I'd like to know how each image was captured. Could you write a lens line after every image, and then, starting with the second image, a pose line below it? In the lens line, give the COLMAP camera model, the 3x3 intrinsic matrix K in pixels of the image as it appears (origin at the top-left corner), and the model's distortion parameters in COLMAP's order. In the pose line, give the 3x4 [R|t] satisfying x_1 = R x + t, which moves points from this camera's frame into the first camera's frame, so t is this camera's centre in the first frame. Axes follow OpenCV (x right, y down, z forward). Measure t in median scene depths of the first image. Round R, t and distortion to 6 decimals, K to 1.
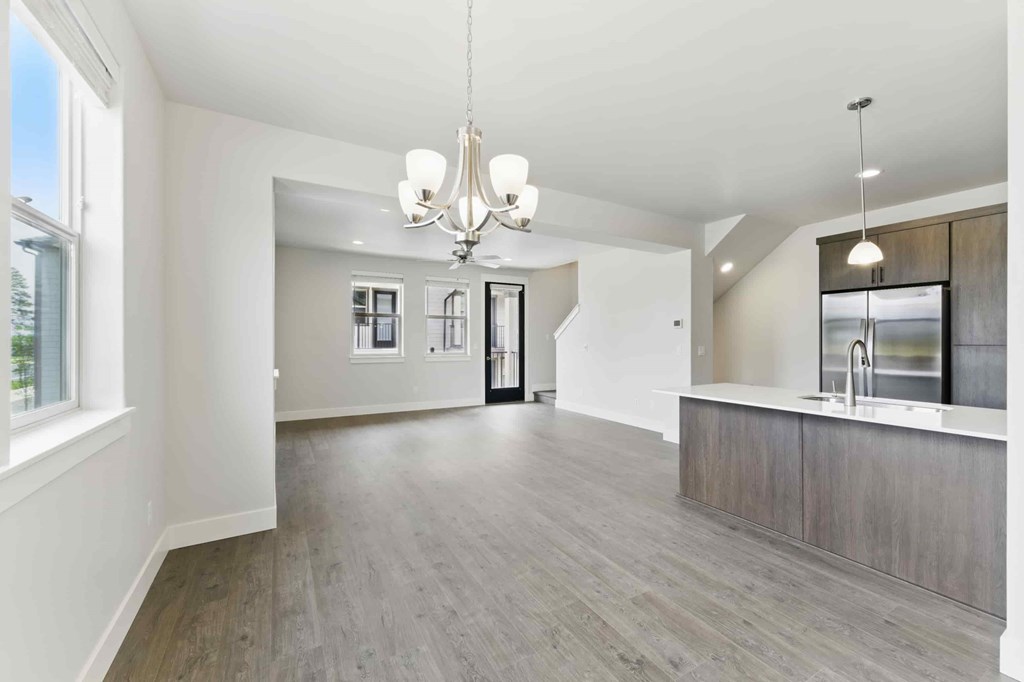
lens RADIAL K [[422.4, 0, 514.2], [0, 422.4, 338.8], [0, 0, 1]] dist [-0.000812, -0.000013]
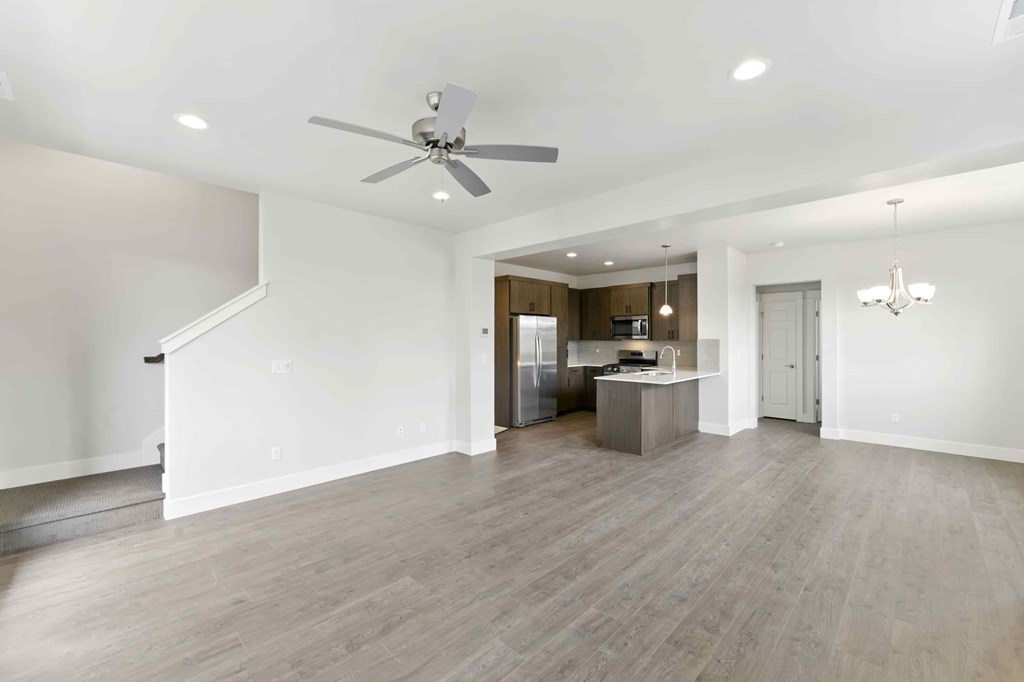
lens RADIAL K [[422.4, 0, 512.8], [0, 422.4, 339.3], [0, 0, 1]] dist [-0.000812, -0.000013]
pose [[-0.269900, -0.004829, 0.962876, -0.857135], [0.002942, 0.999979, 0.005839, -0.037095], [-0.962884, 0.004409, -0.269880, 1.742242]]
